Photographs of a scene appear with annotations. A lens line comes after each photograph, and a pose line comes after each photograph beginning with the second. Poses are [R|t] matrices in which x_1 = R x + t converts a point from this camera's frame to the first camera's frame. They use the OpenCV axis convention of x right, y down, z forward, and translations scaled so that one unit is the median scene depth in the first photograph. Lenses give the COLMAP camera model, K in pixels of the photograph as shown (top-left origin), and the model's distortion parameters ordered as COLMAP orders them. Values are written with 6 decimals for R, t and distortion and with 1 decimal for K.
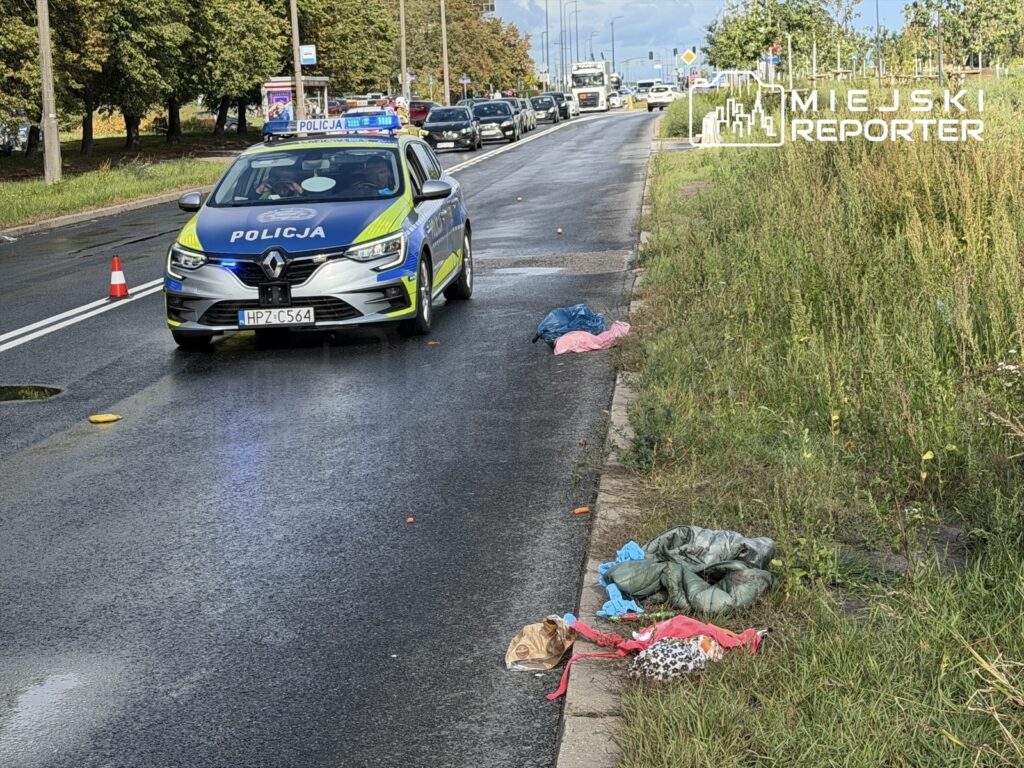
lens RADIAL K [[2232.4, 0, 512.0], [0, 2232.4, 384.0], [0, 0, 1]] dist [0.146887, 0.104551]
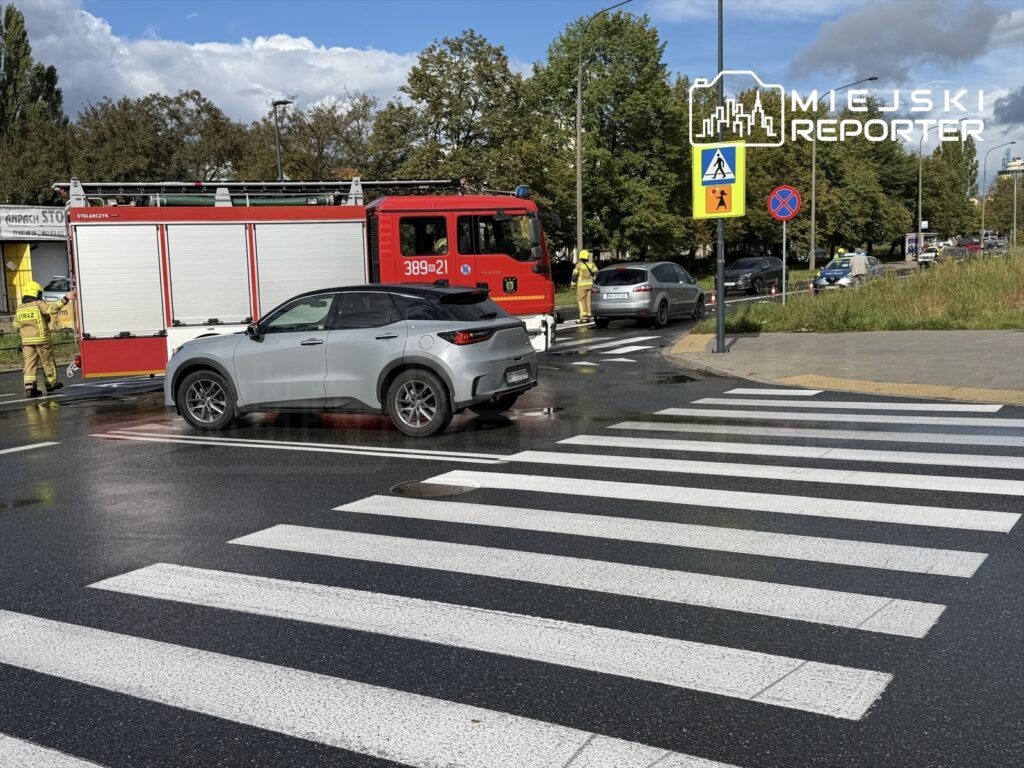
lens RADIAL K [[1157.1, 0, 516.7], [0, 1157.1, 403.5], [0, 0, 1]] dist [0.177719, -0.370163]
pose [[0.893101, 0.076330, -0.443334, 0.493813], [-0.069071, 0.997081, 0.032526, 0.210500], [0.444522, 0.001573, 0.895766, -1.931348]]
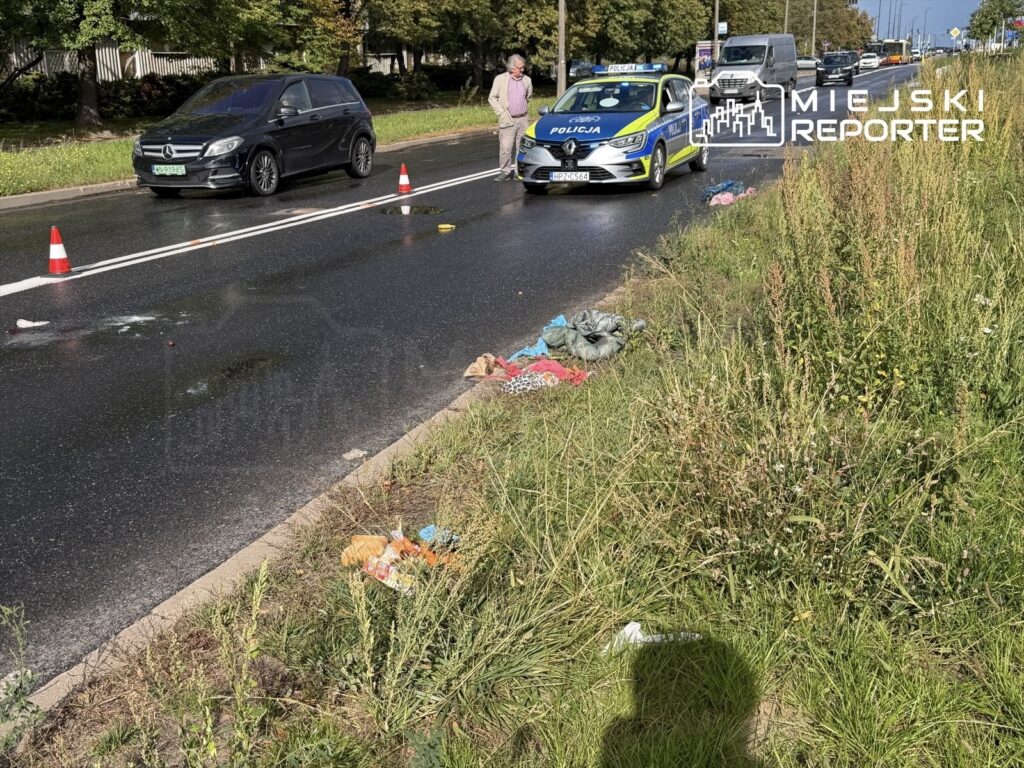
lens RADIAL K [[1157.1, 0, 516.7], [0, 1157.1, 403.5], [0, 0, 1]] dist [0.177719, -0.370163]
pose [[0.961322, 0.099755, -0.256728, 0.108805], [-0.056676, 0.983805, 0.170047, -0.006301], [0.269533, -0.148920, 0.951407, 0.043027]]
